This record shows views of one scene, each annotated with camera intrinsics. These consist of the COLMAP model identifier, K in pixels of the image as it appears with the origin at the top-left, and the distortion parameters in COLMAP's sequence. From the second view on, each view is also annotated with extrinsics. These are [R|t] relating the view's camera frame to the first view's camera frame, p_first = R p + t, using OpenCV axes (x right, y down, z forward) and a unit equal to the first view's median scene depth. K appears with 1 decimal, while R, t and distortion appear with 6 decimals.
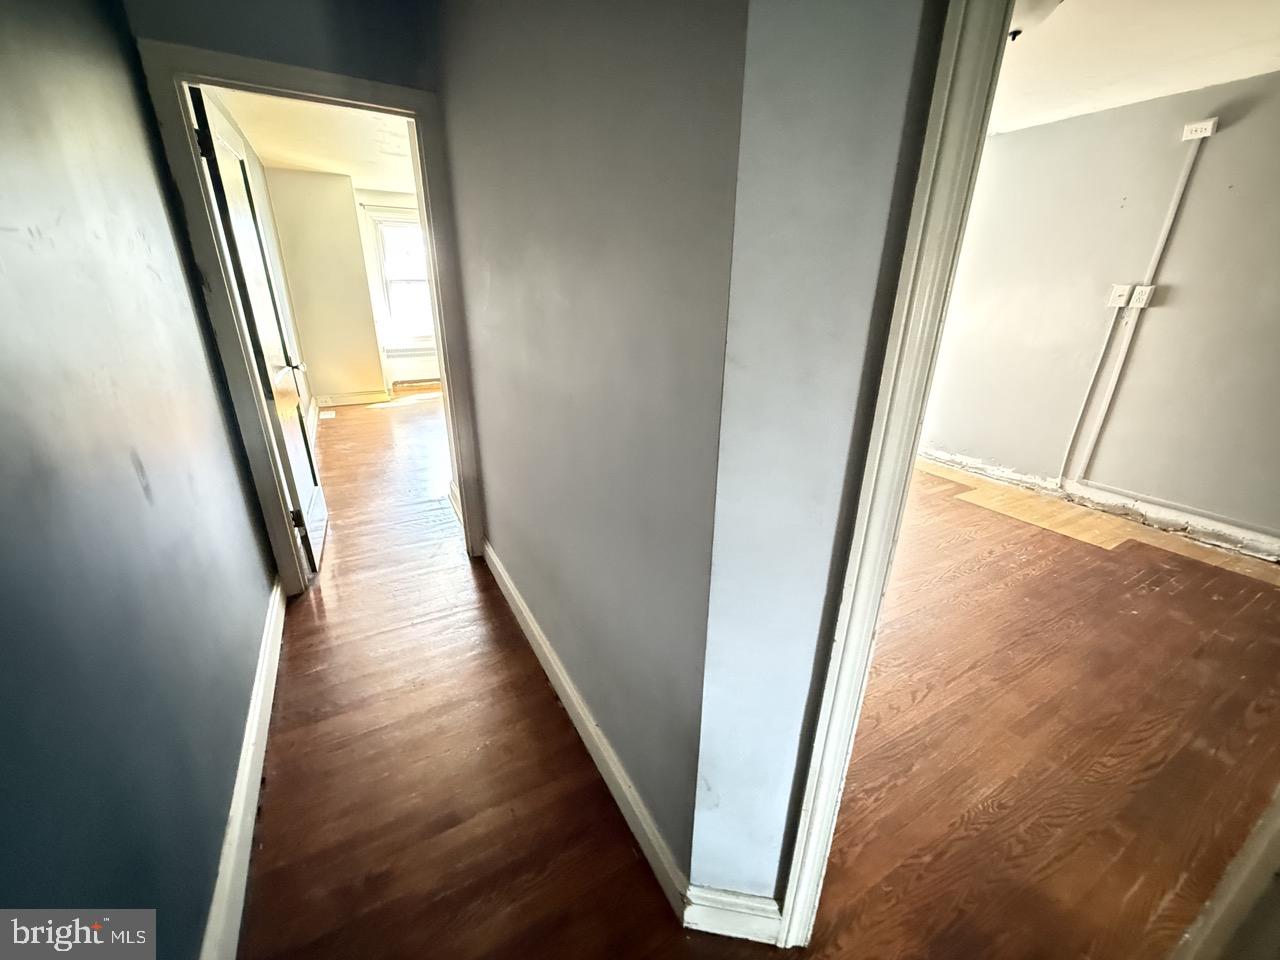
lens RADIAL K [[510.2, 0, 636.0], [0, 510.2, 478.3], [0, 0, 1]] dist [-0.000399, 0.000486]
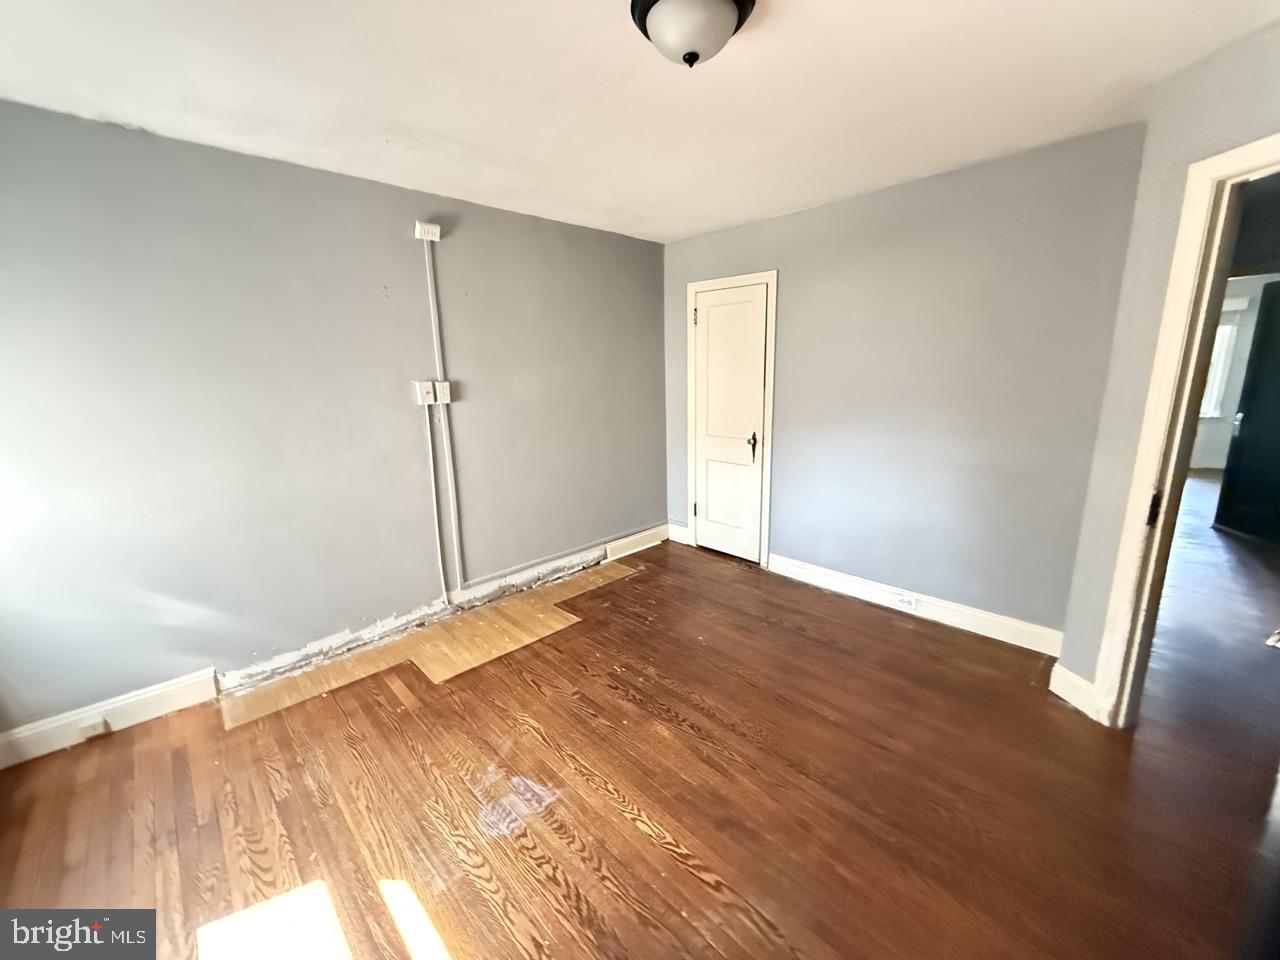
lens RADIAL K [[510.2, 0, 636.0], [0, 510.2, 478.3], [0, 0, 1]] dist [-0.000399, 0.000486]
pose [[-0.252961, -0.205238, 0.945457, -0.028562], [0.361154, 0.886566, 0.289082, -0.346287], [-0.897540, 0.414582, -0.150144, 0.853924]]
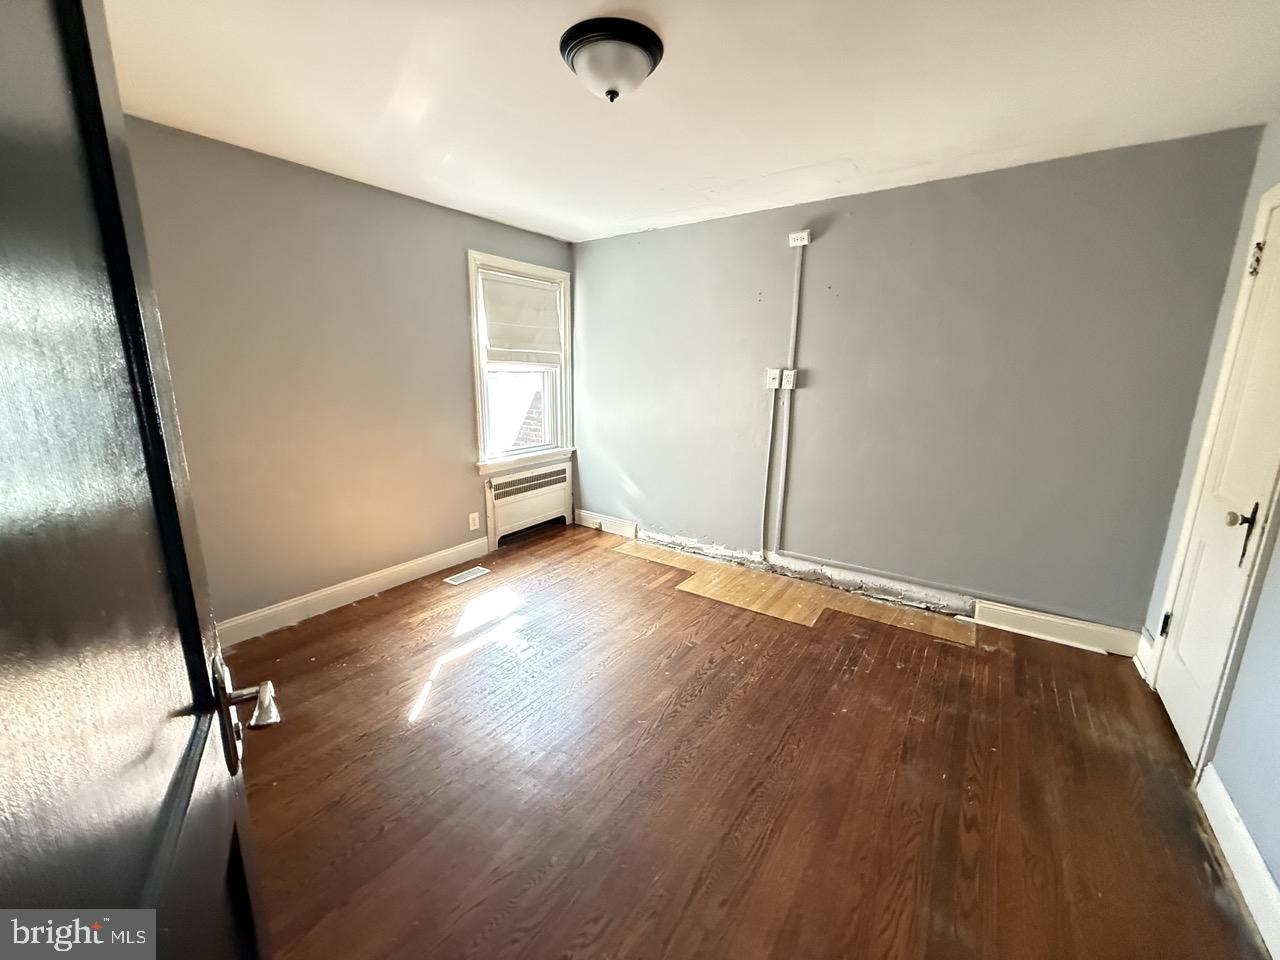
lens RADIAL K [[510.2, 0, 636.0], [0, 510.2, 478.3], [0, 0, 1]] dist [-0.000399, 0.000486]
pose [[0.899309, -0.094935, 0.426885, 0.208277], [0.155158, 0.981913, -0.108500, -0.079679], [-0.408863, 0.163809, 0.897774, 0.187981]]
